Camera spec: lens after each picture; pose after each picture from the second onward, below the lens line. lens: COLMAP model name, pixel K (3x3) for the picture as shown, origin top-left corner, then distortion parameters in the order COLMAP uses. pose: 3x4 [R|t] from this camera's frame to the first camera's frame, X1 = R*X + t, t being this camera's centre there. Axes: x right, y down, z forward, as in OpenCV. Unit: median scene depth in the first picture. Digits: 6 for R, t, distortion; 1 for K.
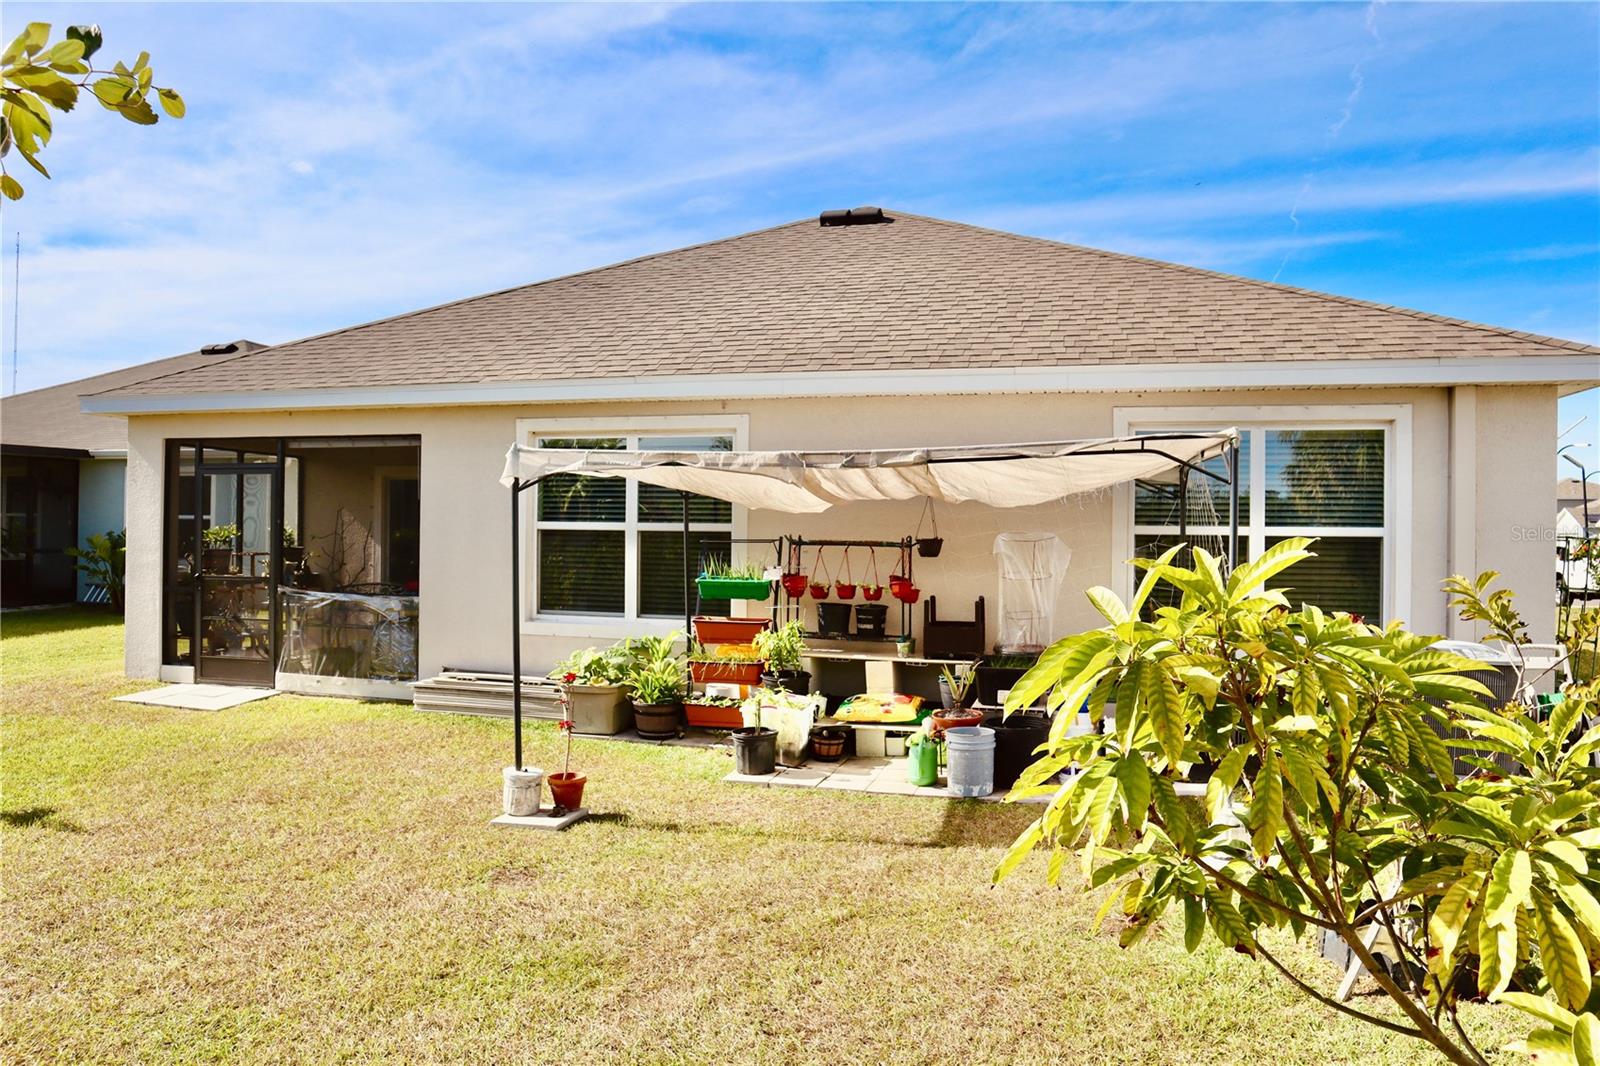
lens RADIAL K [[1105.6, 0, 796.9], [0, 1105.6, 527.2], [0, 0, 1]] dist [-0.124784, 0.078191]
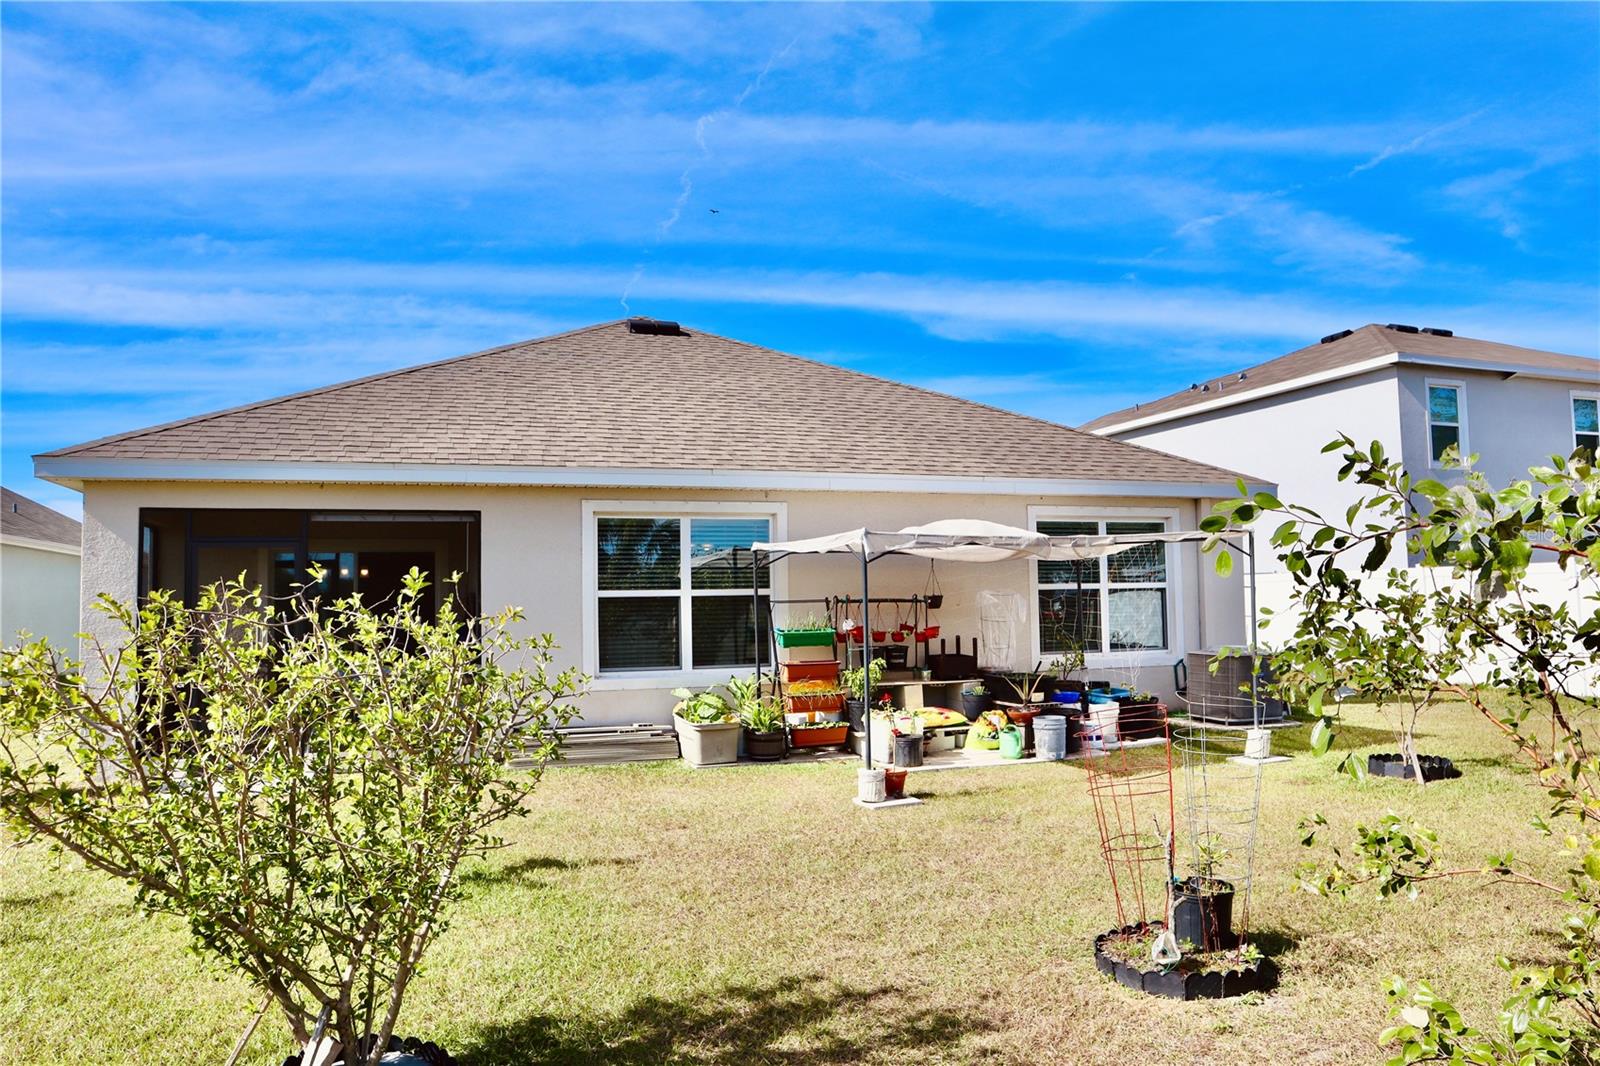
lens RADIAL K [[1128.6, 0, 783.2], [0, 1128.6, 605.1], [0, 0, 1]] dist [-0.119244, 0.075922]
pose [[0.822608, -0.027599, 0.567938, -0.722623], [0.023324, 0.999618, 0.014793, -0.002949], [-0.568130, 0.001078, 0.822938, -0.058417]]
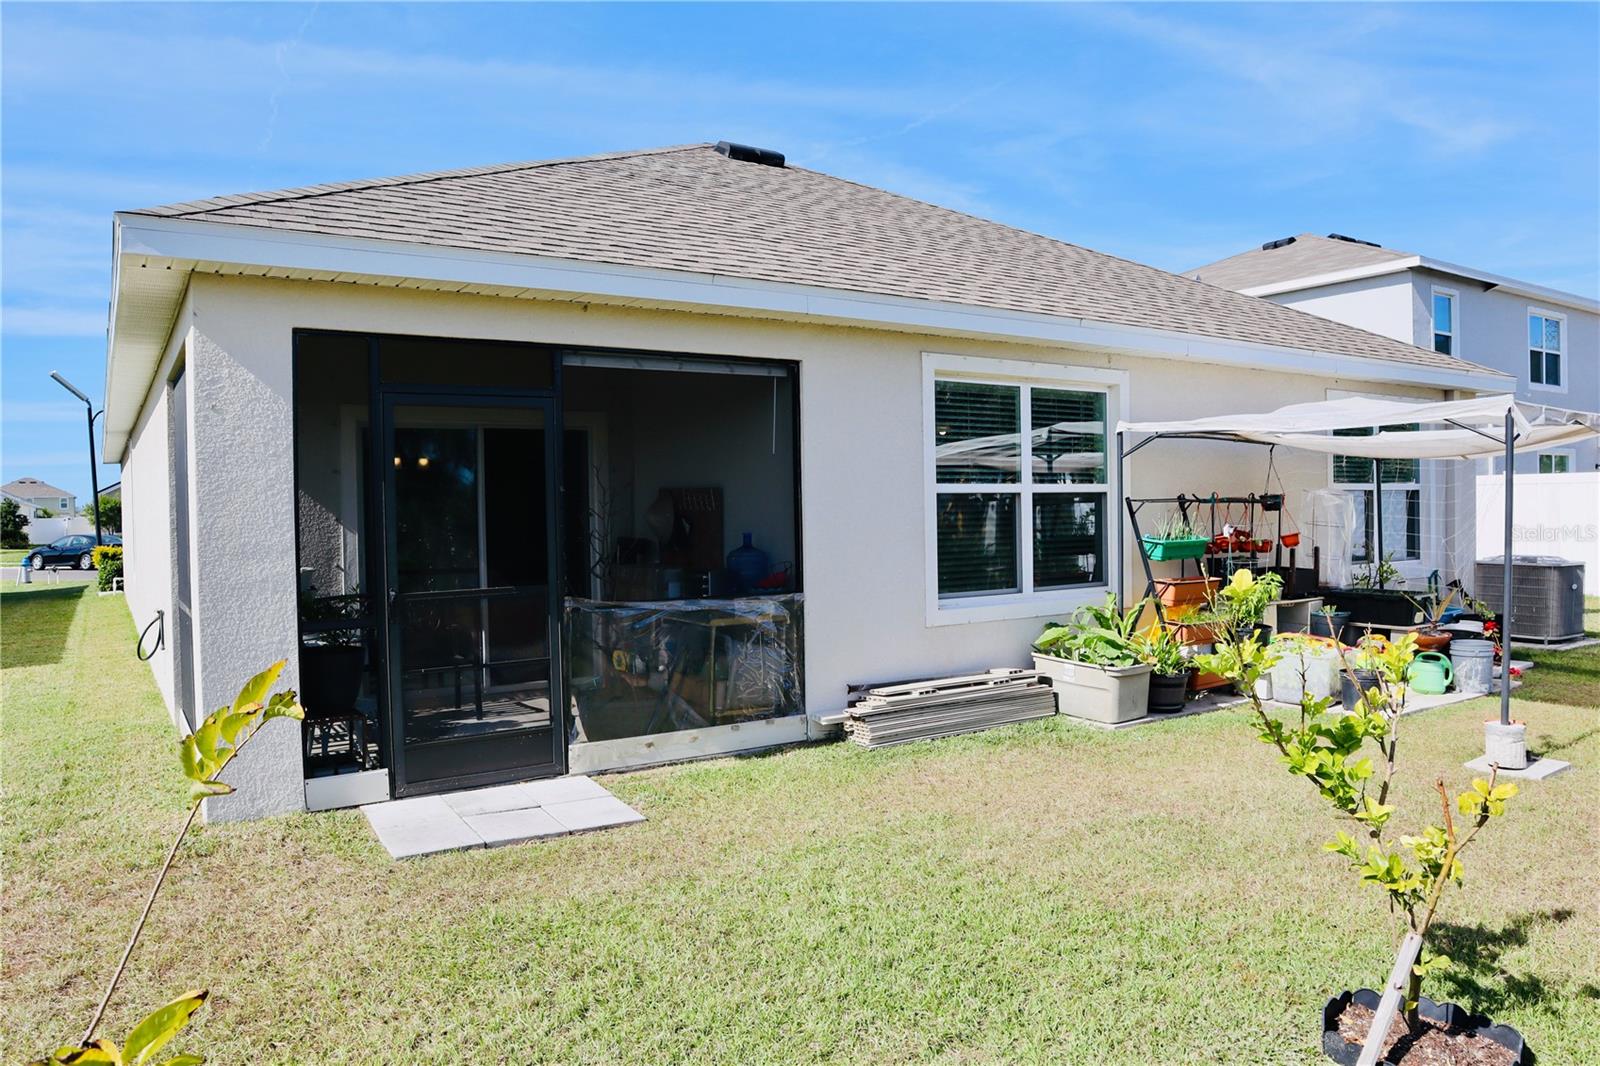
lens RADIAL K [[1105.6, 0, 796.9], [0, 1105.6, 527.2], [0, 0, 1]] dist [-0.124784, 0.078191]
pose [[0.672582, -0.036383, 0.739128, -0.872605], [0.020533, 0.999324, 0.030507, -0.000277], [-0.739738, -0.005342, 0.672874, 0.524535]]
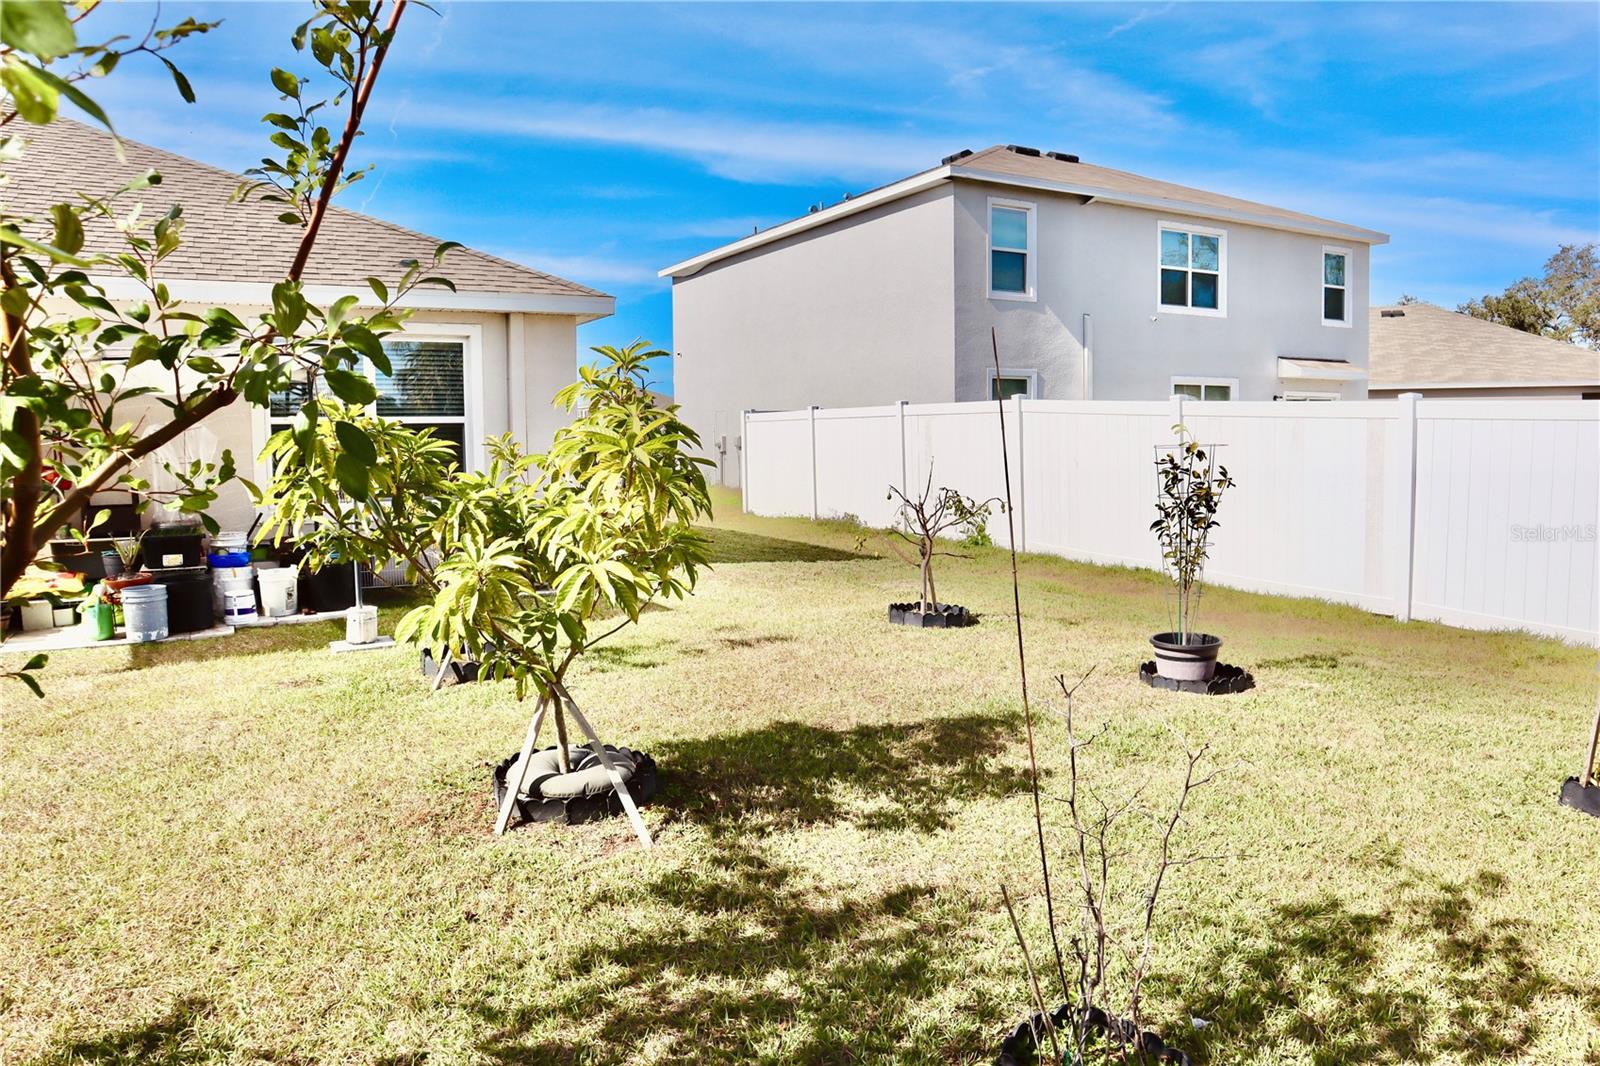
lens RADIAL K [[1091.2, 0, 769.4], [0, 1091.2, 485.9], [0, 0, 1]] dist [-0.108438, 0.072713]
pose [[0.725175, -0.052220, 0.686581, -0.084382], [0.015352, 0.998098, 0.059698, 0.009894], [-0.688393, -0.032751, 0.724598, -0.189874]]
